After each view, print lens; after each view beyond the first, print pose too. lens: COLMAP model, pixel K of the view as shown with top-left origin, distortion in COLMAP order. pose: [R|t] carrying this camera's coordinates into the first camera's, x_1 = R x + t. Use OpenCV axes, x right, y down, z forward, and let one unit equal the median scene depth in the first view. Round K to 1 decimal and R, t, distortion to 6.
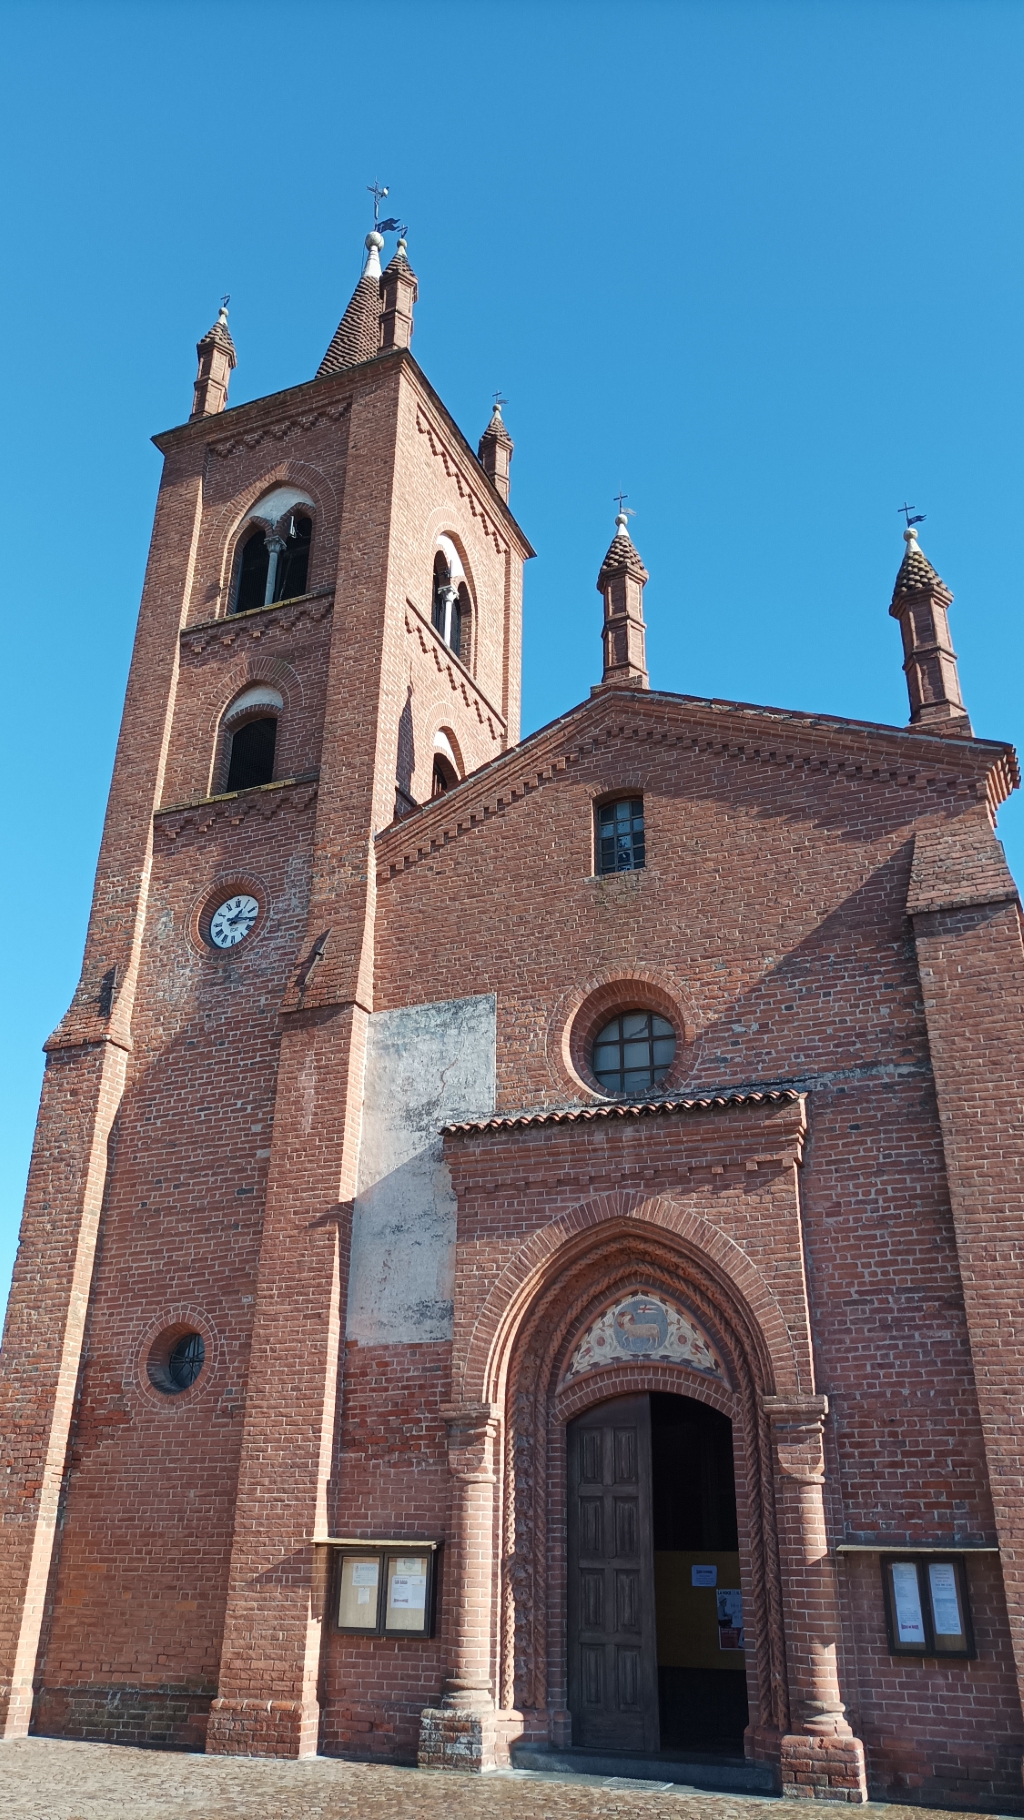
lens RADIAL K [[1348.3, 0, 512.0], [0, 1348.3, 910.0], [0, 0, 1]] dist [0.027598, -0.007304]
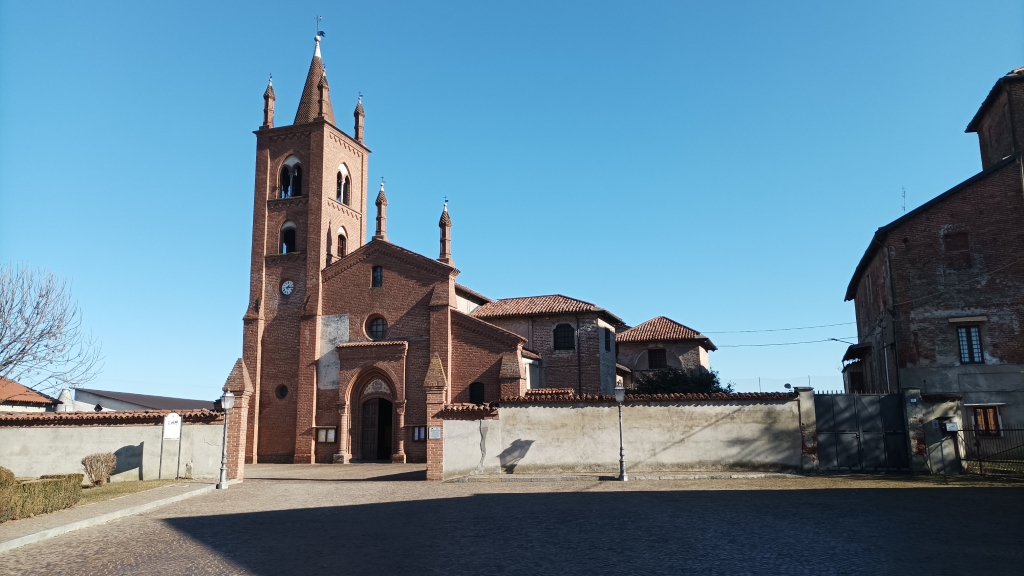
lens RADIAL K [[758.6, 0, 512.0], [0, 758.6, 288.0], [0, 0, 1]] dist [0.027598, -0.007304]
pose [[0.996427, -0.012025, 0.083603, 0.325400], [-0.010268, 0.965225, 0.261218, -0.701468], [-0.083837, -0.261143, 0.961653, -1.482381]]
